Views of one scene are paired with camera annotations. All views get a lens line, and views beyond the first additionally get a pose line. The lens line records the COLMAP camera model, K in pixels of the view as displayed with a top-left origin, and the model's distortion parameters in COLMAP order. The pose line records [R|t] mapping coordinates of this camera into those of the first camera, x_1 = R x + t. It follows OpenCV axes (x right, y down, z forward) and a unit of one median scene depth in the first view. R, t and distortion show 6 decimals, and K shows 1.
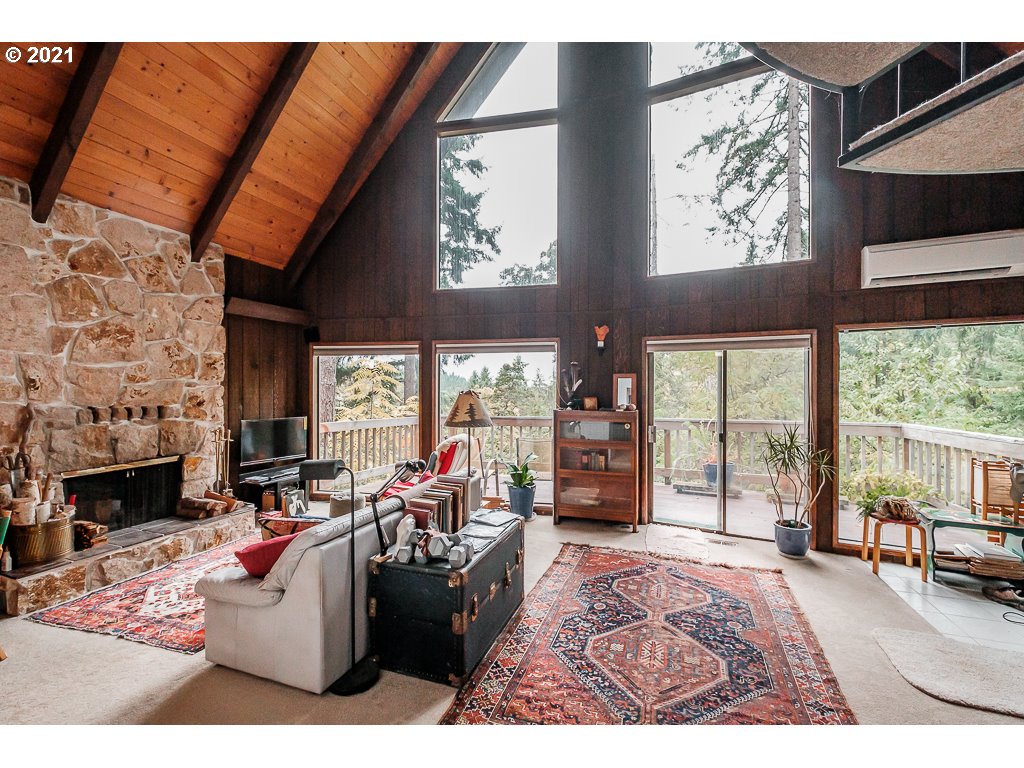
lens RADIAL K [[448.6, 0, 512.0], [0, 448.6, 384.0], [0, 0, 1]] dist [-0.002592, 0.000370]
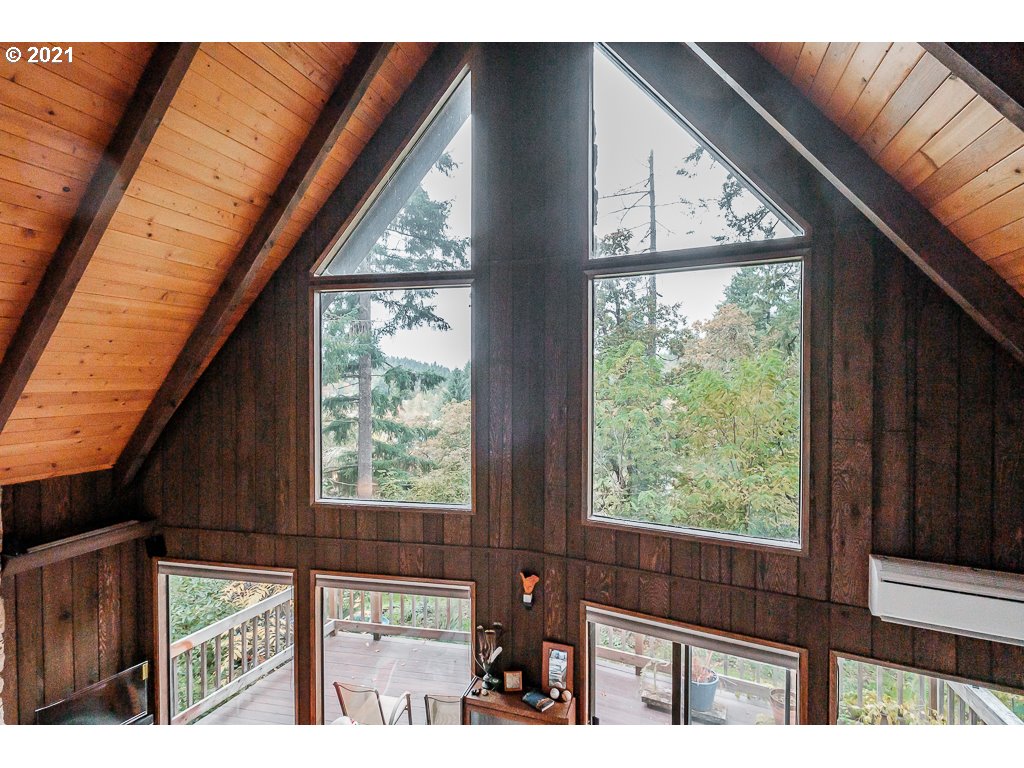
lens RADIAL K [[509.1, 0, 511.4], [0, 509.1, 386.7], [0, 0, 1]] dist [-0.002463, -0.000172]
pose [[0.999797, -0.002766, 0.019940, 0.188270], [0.002474, 0.999890, 0.014639, -0.548966], [-0.019978, -0.014587, 0.999694, 0.198235]]
